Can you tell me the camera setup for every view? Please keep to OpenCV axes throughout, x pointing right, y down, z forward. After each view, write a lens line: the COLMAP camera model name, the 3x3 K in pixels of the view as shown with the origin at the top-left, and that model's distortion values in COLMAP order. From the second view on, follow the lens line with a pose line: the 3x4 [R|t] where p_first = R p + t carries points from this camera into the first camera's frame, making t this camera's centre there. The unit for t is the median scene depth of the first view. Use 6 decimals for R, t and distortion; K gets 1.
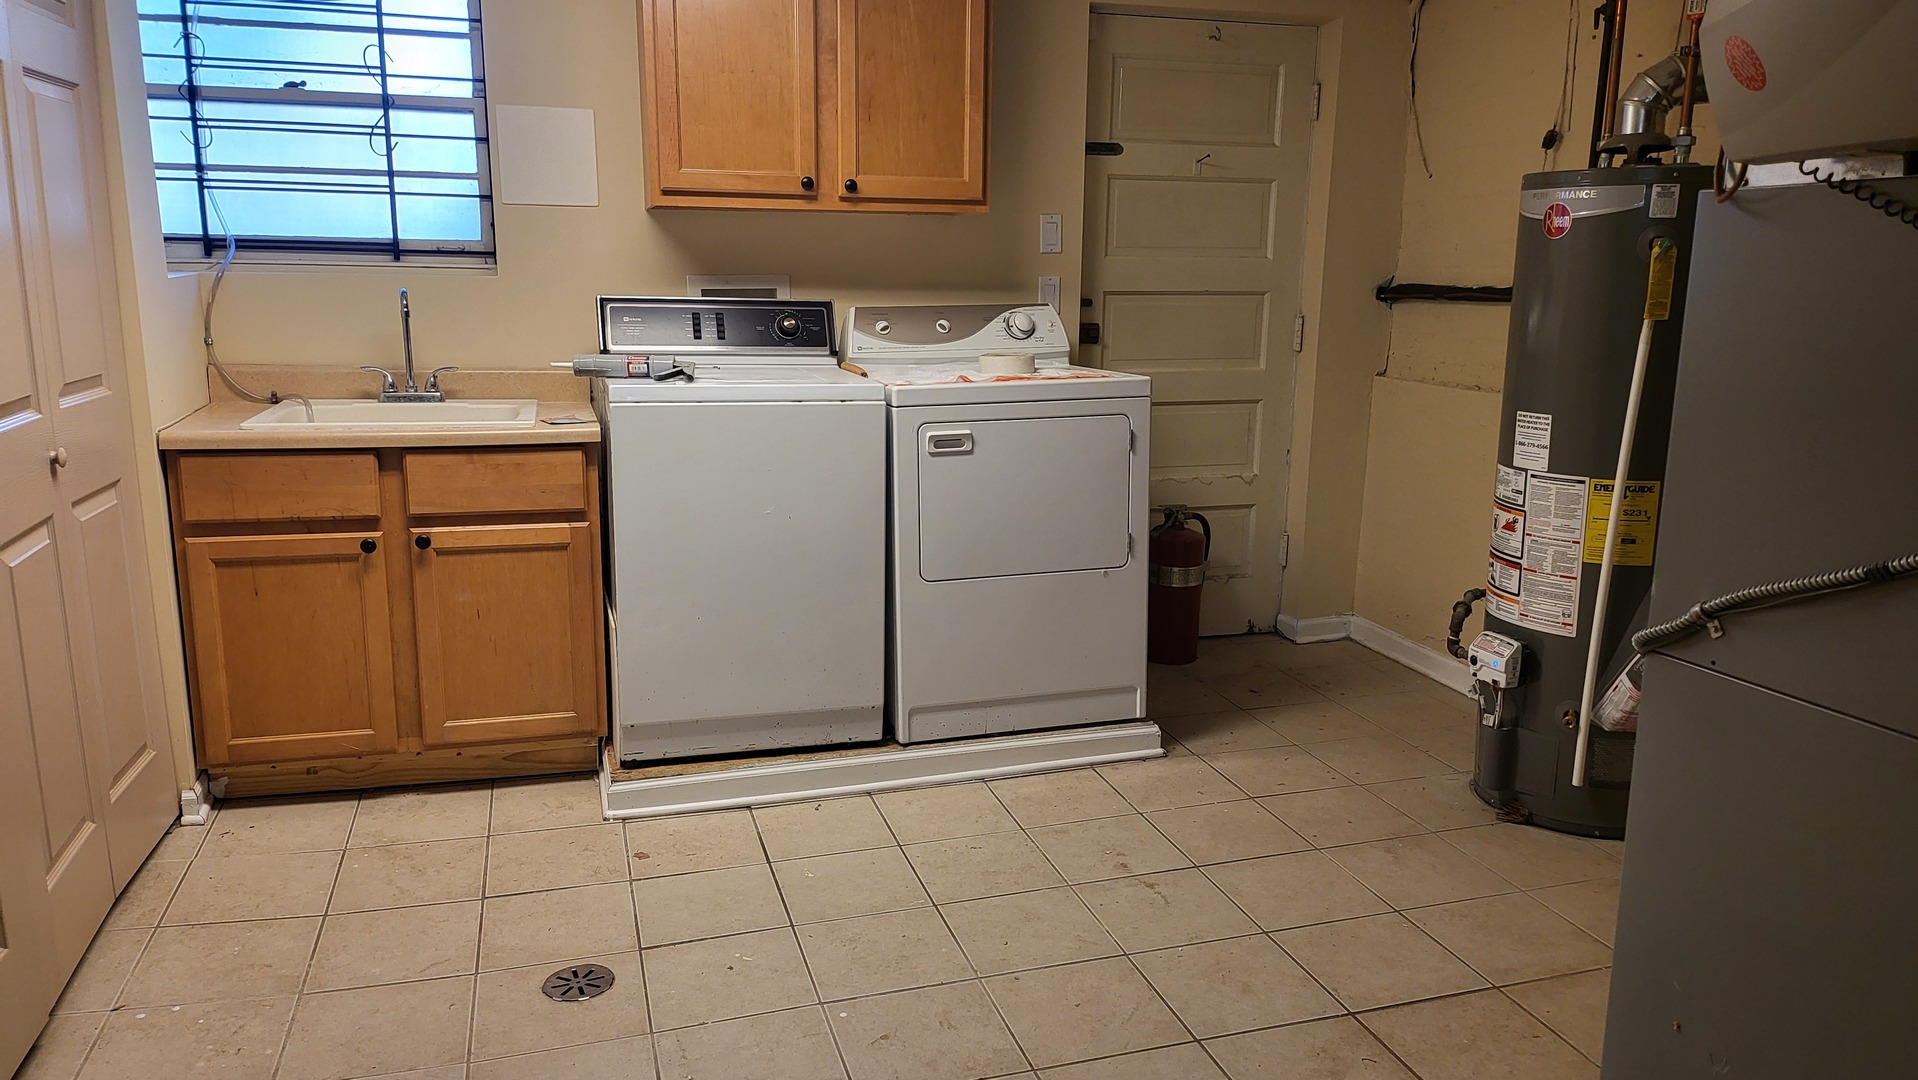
lens RADIAL K [[1361.6, 0, 959.0], [0, 1361.6, 540.0], [0, 0, 1]] dist [0.070728, -0.102594]
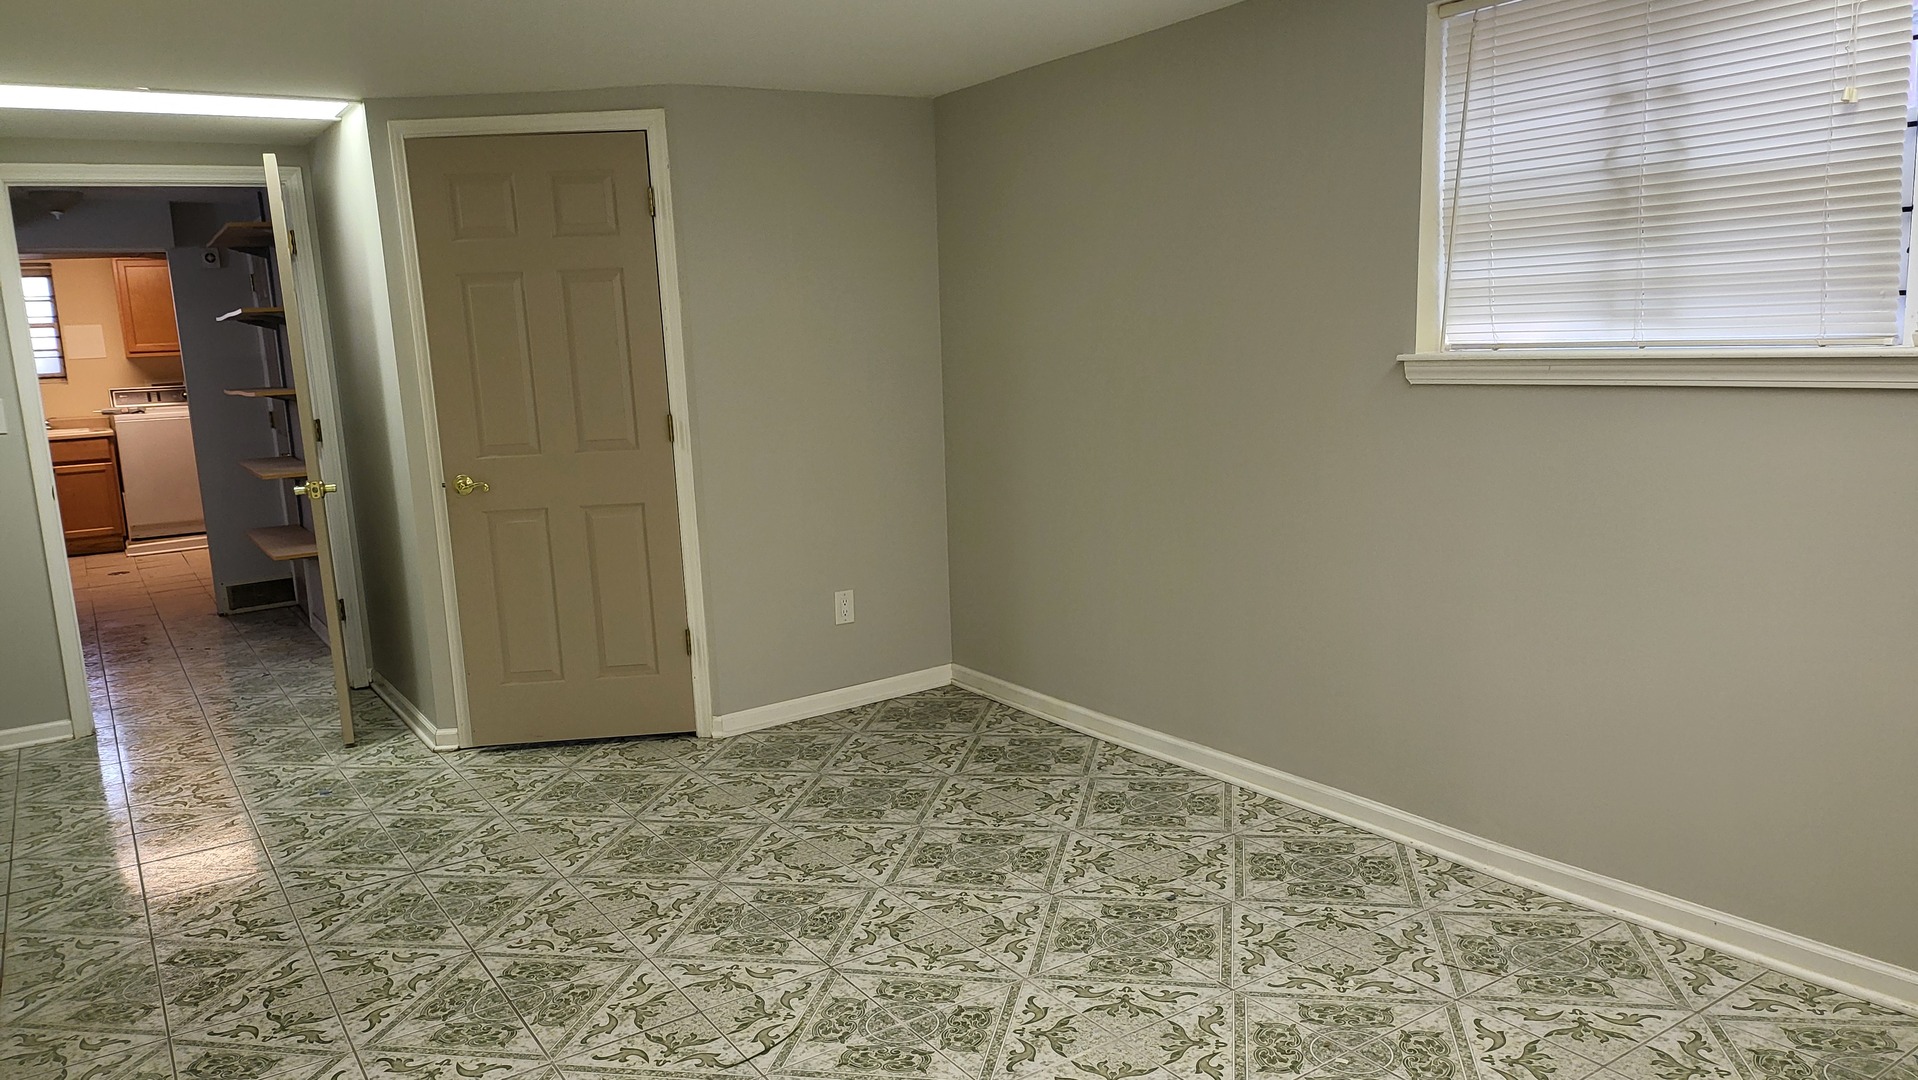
lens RADIAL K [[1361.6, 0, 959.0], [0, 1361.6, 540.0], [0, 0, 1]] dist [0.070728, -0.102594]
pose [[0.957858, -0.105050, 0.267345, 0.613511], [0.116746, 0.992762, -0.028189, 0.409696], [-0.262449, 0.058212, 0.963188, -2.147501]]
